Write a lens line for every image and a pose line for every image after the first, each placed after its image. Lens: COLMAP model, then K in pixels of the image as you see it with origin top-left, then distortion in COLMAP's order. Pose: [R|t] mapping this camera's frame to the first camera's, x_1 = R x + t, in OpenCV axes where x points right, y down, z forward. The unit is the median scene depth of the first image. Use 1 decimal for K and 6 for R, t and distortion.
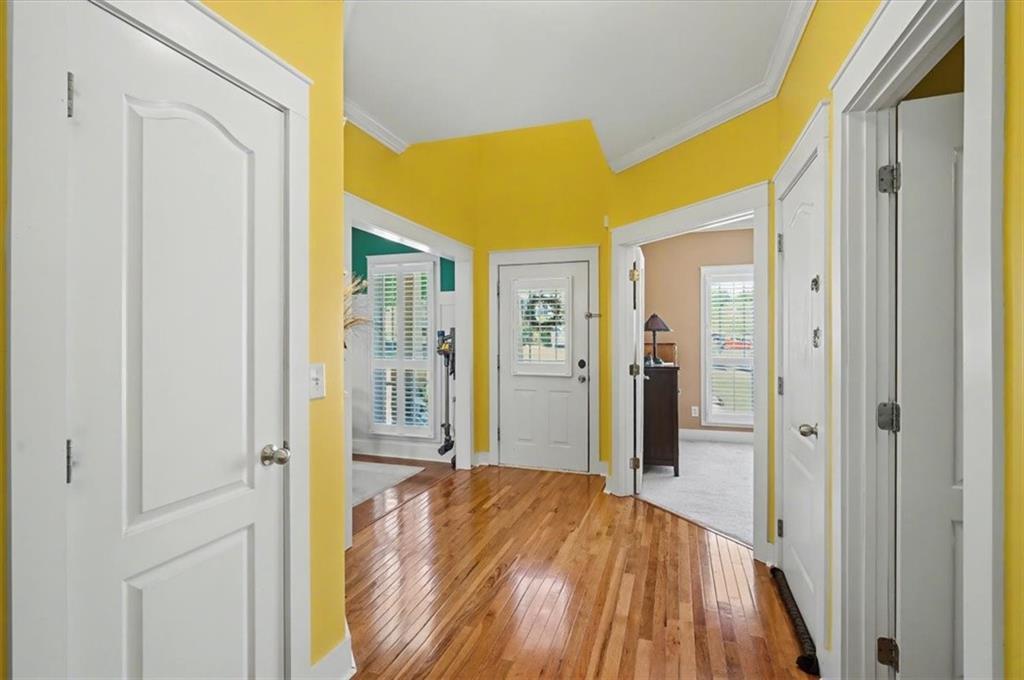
lens RADIAL K [[482.8, 0, 511.1], [0, 482.8, 337.9], [0, 0, 1]] dist [-0.003679, 0.001352]
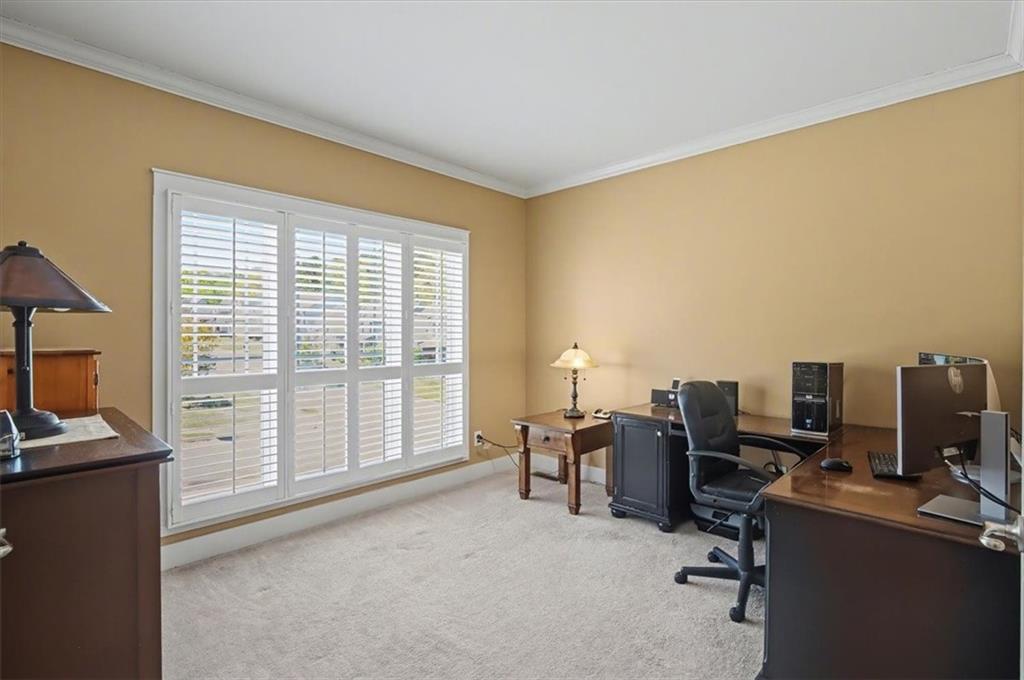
lens RADIAL K [[482.8, 0, 509.3], [0, 482.8, 337.2], [0, 0, 1]] dist [-0.003679, 0.001352]
pose [[0.426568, 0.000402, 0.904455, 0.170464], [-0.002294, 0.999997, 0.000638, 0.000254], [-0.904452, -0.002347, 0.426568, 0.640926]]
